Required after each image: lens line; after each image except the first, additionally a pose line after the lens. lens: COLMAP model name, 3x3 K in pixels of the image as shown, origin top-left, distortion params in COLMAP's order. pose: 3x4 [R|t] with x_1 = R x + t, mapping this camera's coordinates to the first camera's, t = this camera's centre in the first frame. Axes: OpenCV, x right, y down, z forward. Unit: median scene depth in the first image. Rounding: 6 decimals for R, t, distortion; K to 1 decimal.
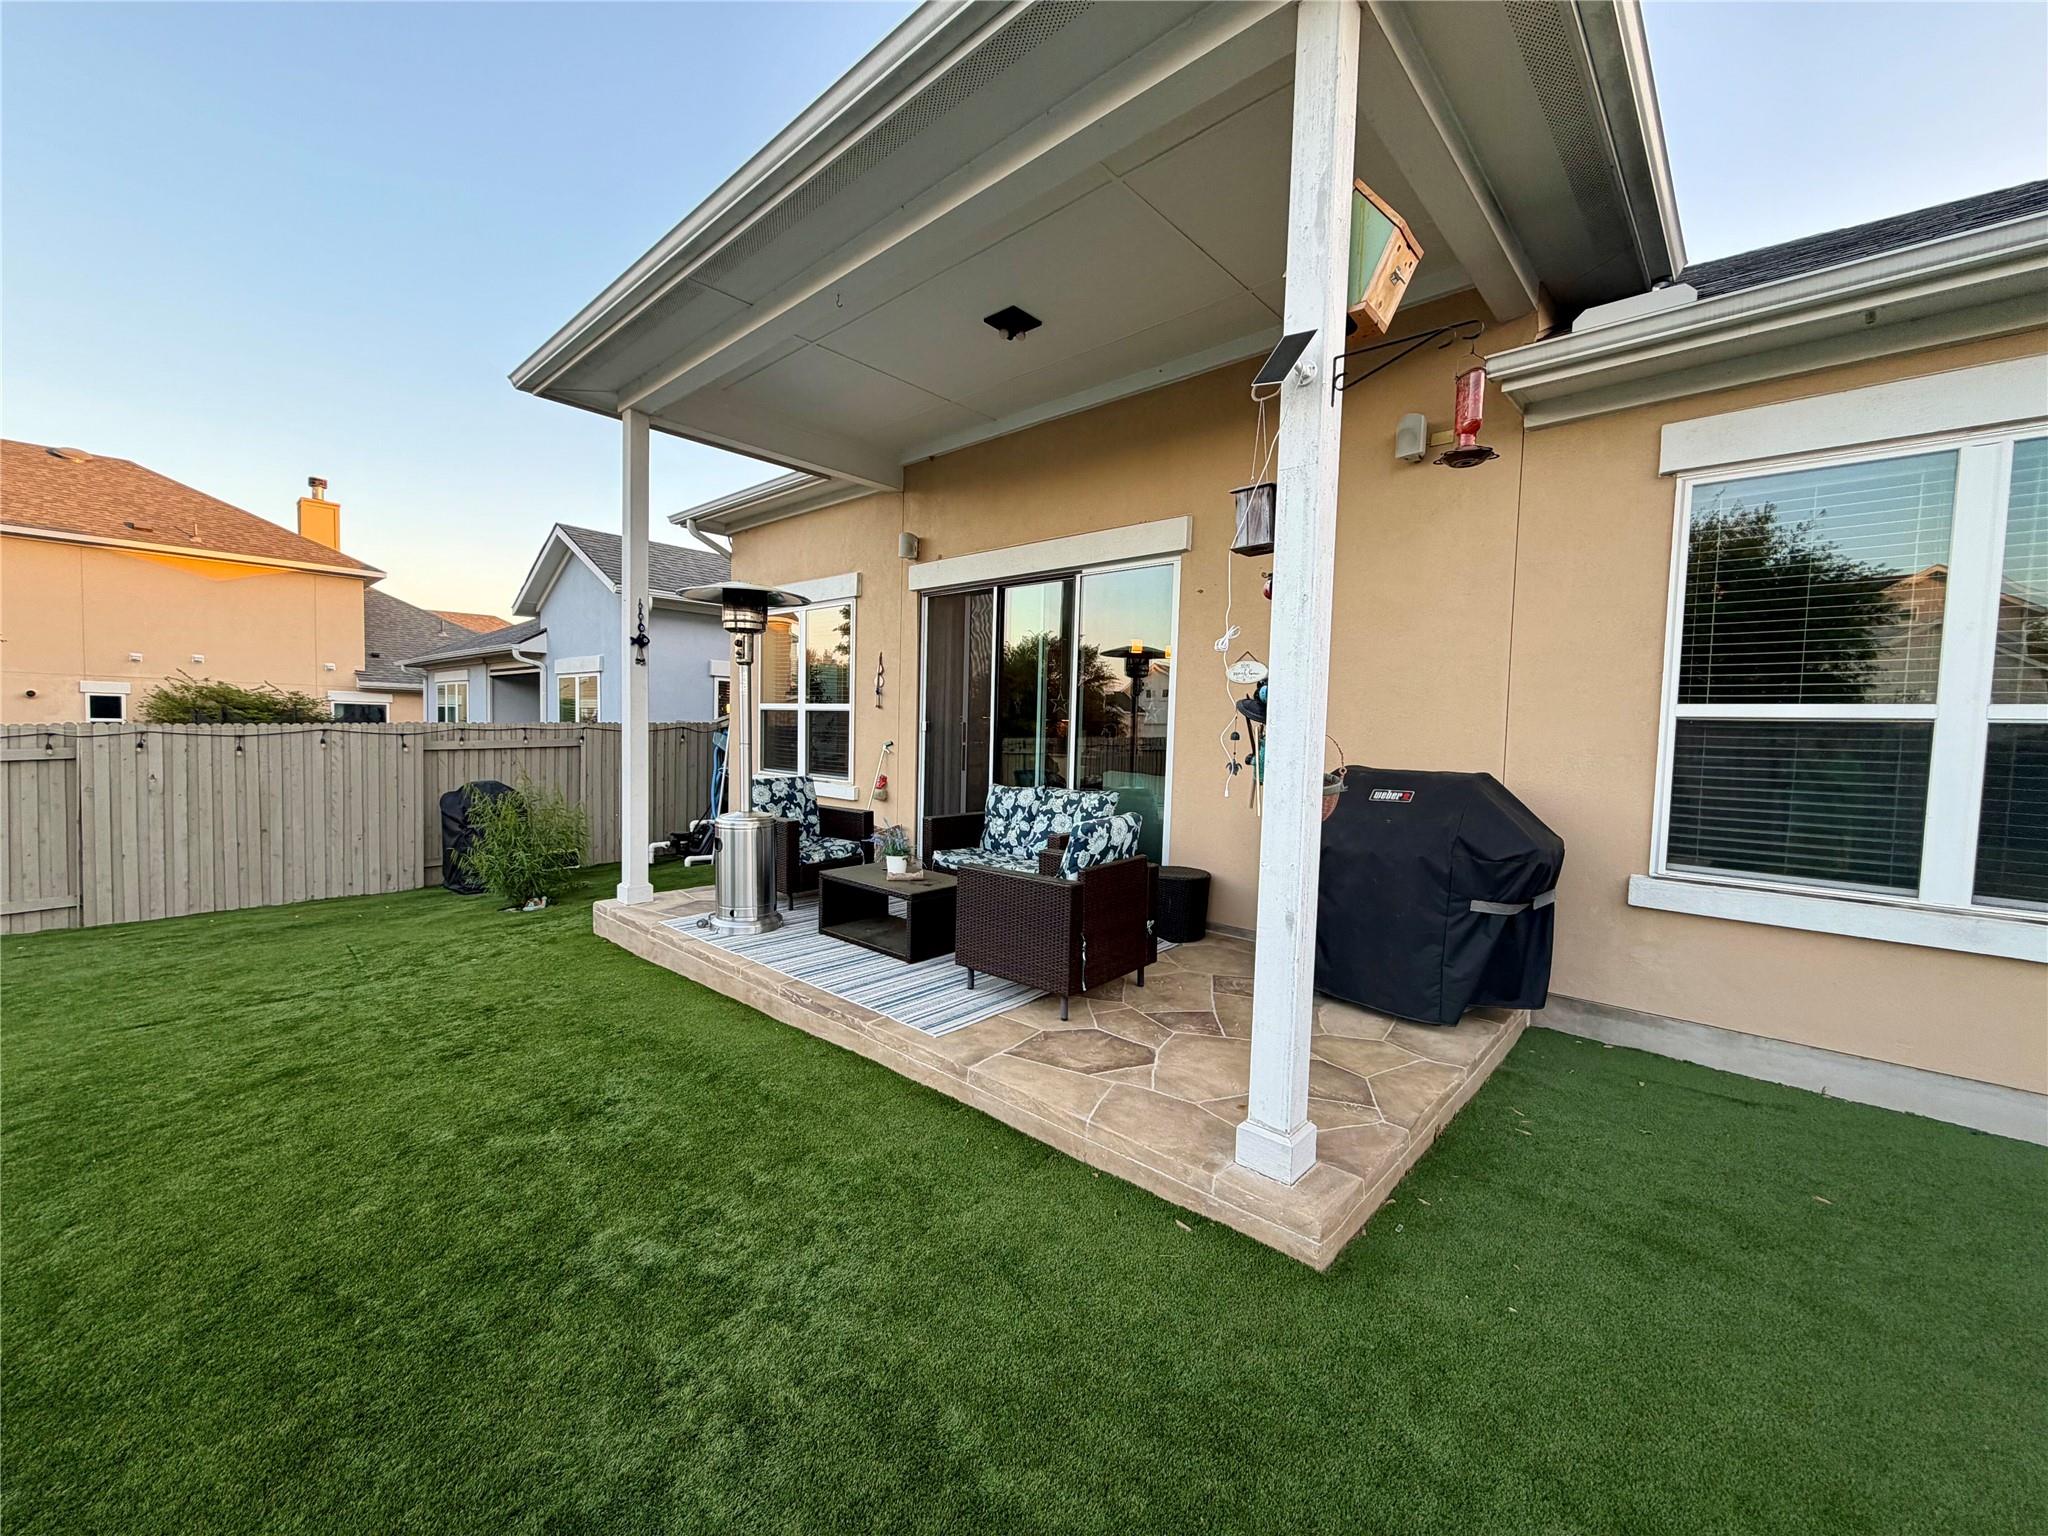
lens RADIAL K [[811.4, 0, 1016.6], [0, 811.4, 755.1], [0, 0, 1]] dist [-0.002338, 0.000689]
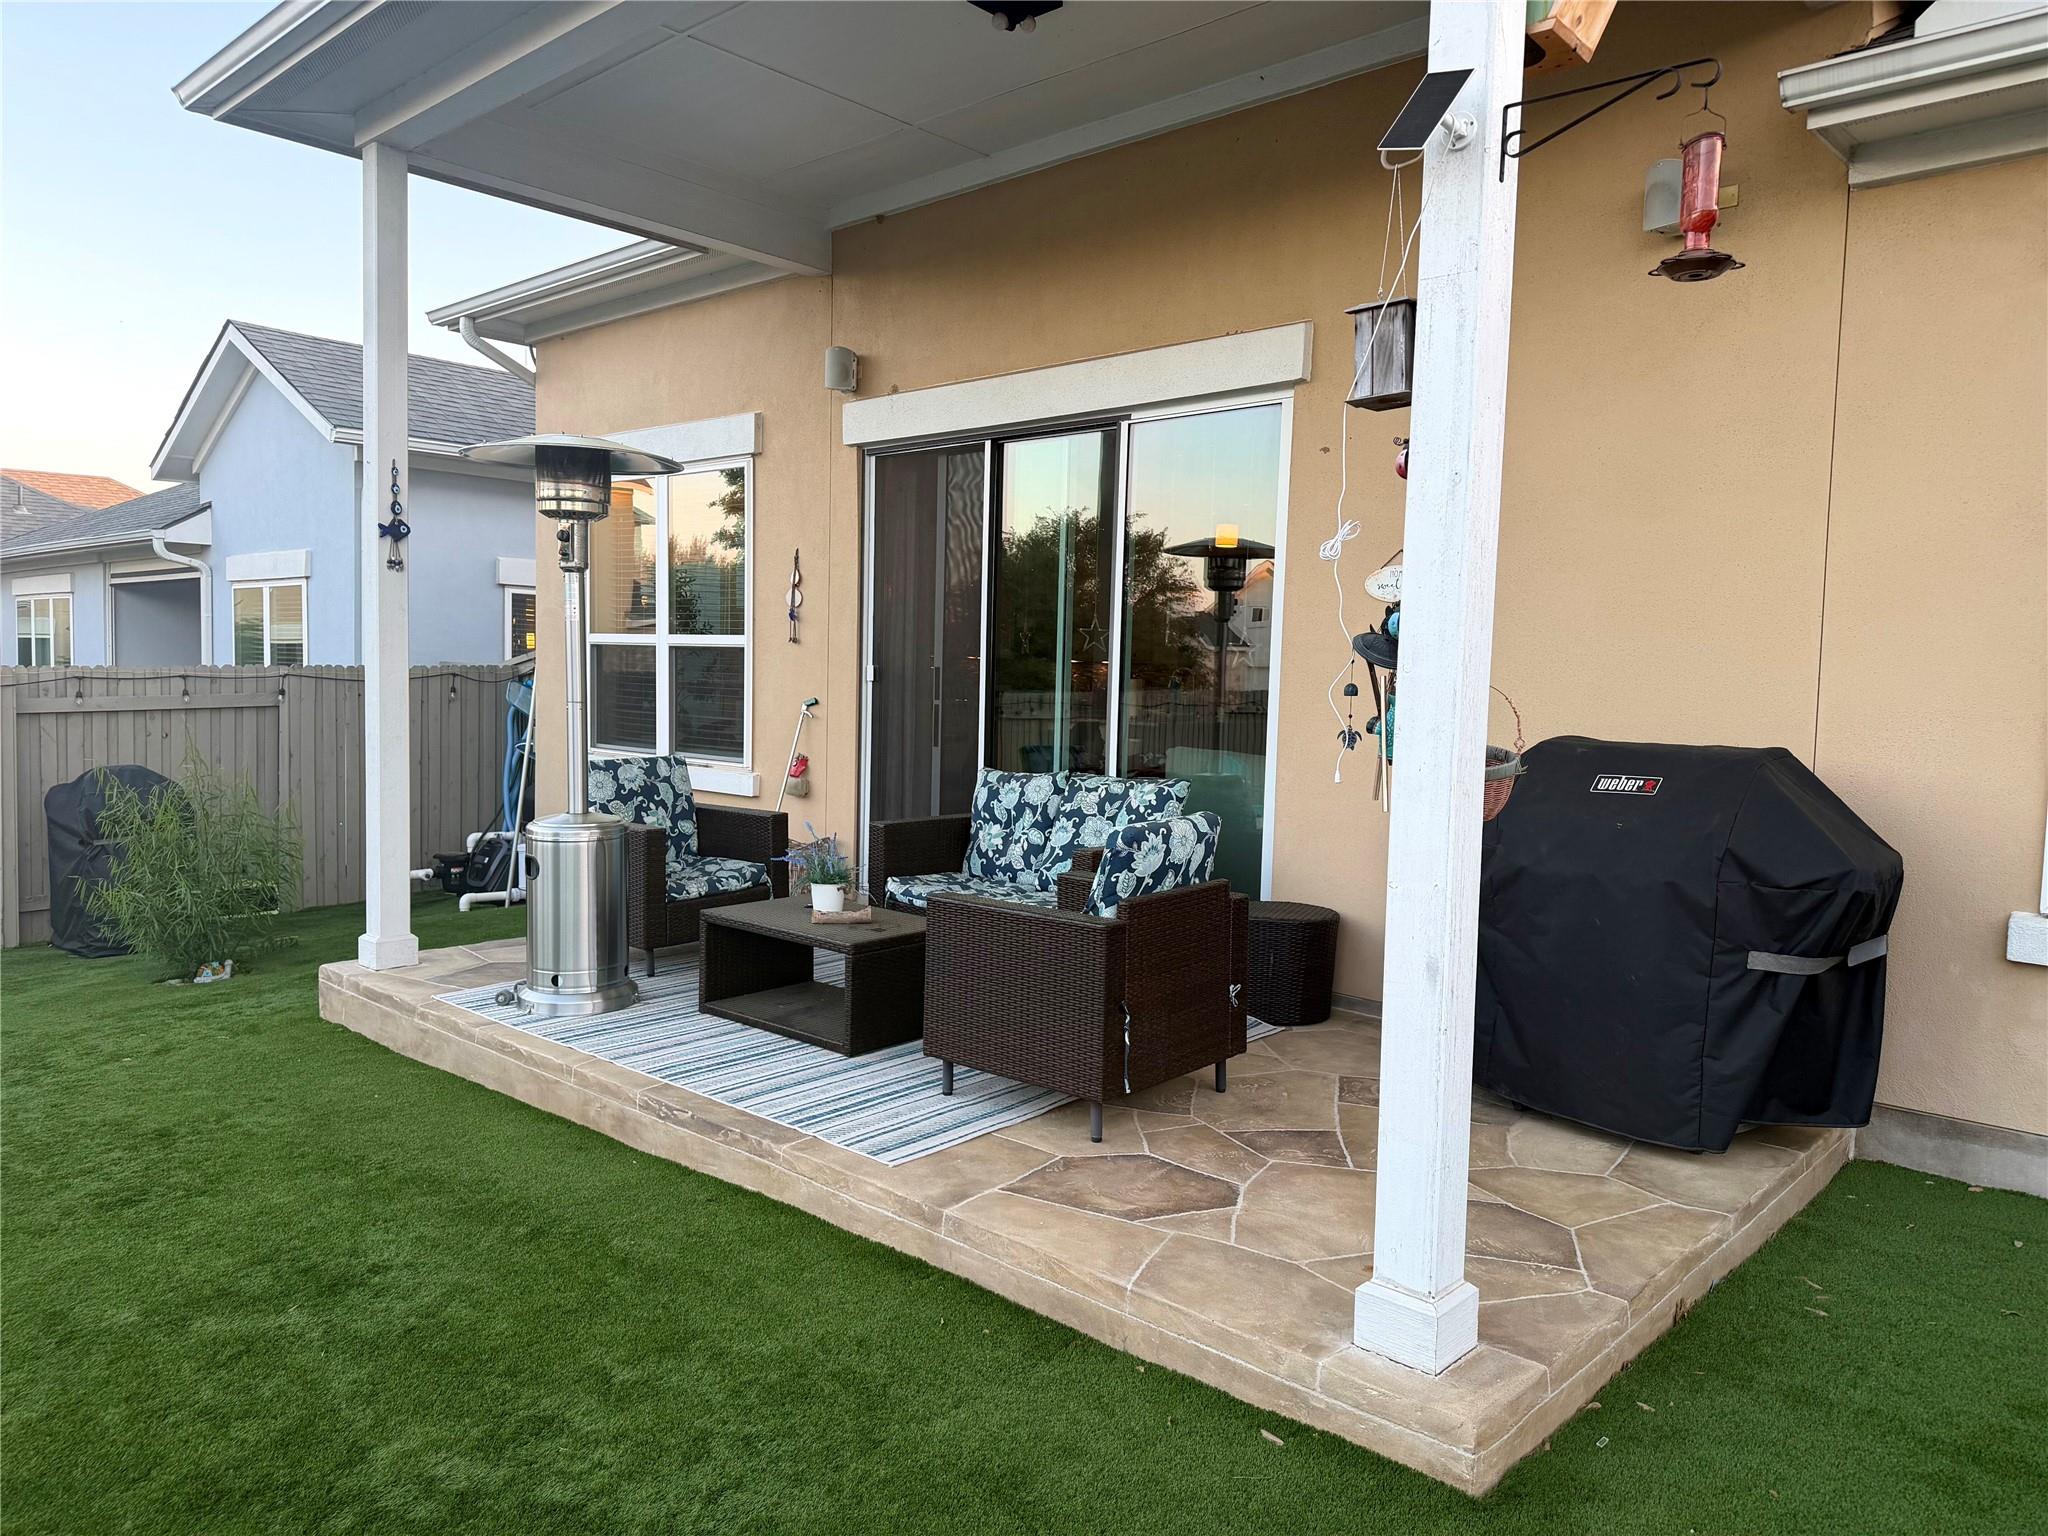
lens RADIAL K [[1430.2, 0, 1001.8], [0, 1430.2, 721.9], [0, 0, 1]] dist [0.060148, -0.019093]
pose [[0.999837, -0.001226, -0.018016, 0.006585], [0.001236, 0.999999, 0.000525, 0.001230], [0.018015, -0.000547, 0.999838, -0.122512]]
